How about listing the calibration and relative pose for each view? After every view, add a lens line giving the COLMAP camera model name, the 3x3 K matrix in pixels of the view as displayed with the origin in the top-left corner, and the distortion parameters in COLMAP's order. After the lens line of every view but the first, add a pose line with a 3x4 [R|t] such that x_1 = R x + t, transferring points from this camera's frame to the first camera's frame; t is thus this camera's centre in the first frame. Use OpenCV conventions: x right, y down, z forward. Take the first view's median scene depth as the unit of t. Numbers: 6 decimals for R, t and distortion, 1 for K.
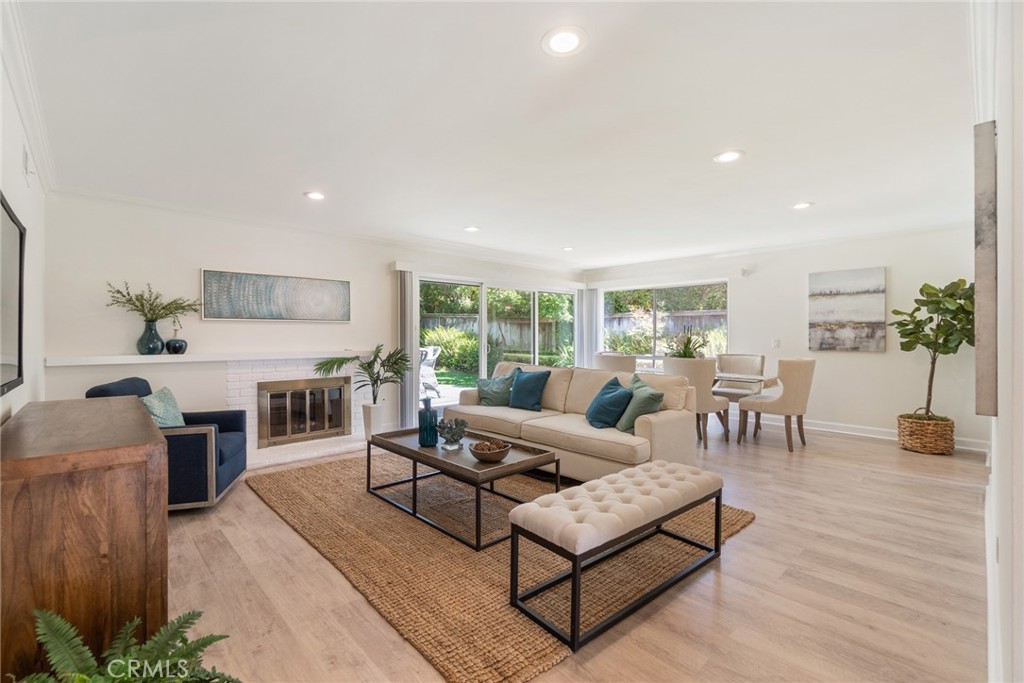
lens RADIAL K [[446.7, 0, 503.5], [0, 446.7, 340.0], [0, 0, 1]] dist [-0.000559, -0.001809]
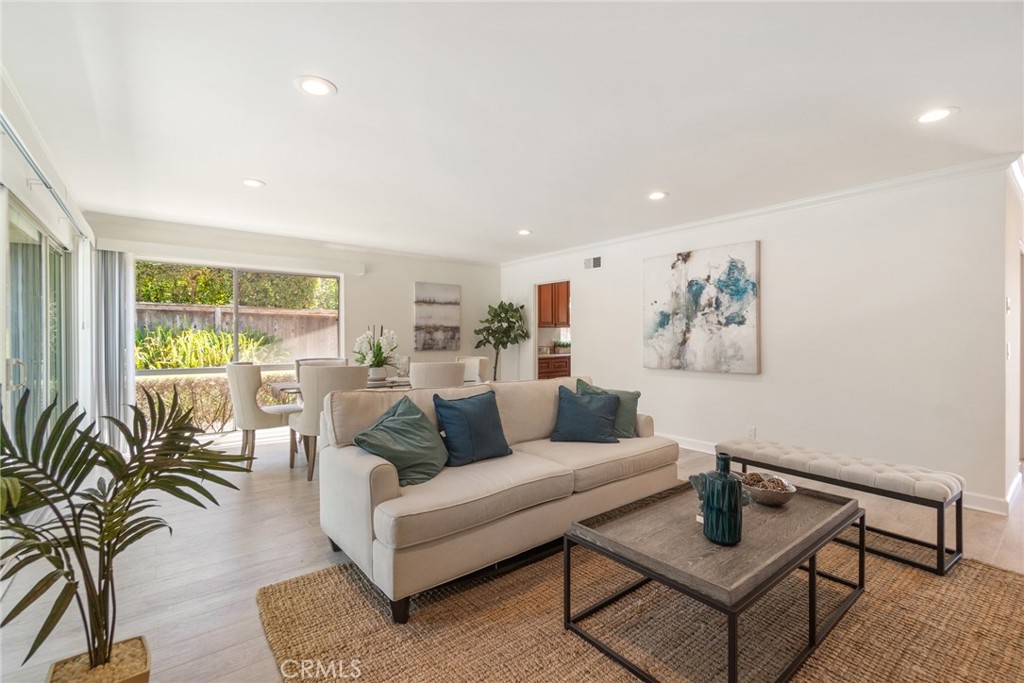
lens RADIAL K [[446.7, 0, 512.6], [0, 446.7, 340.8], [0, 0, 1]] dist [-0.000559, -0.001809]
pose [[0.083073, -0.003928, 0.996536, -0.430307], [0.012596, 0.999916, 0.002892, -0.001460], [-0.996464, 0.012312, 0.083116, 0.698460]]
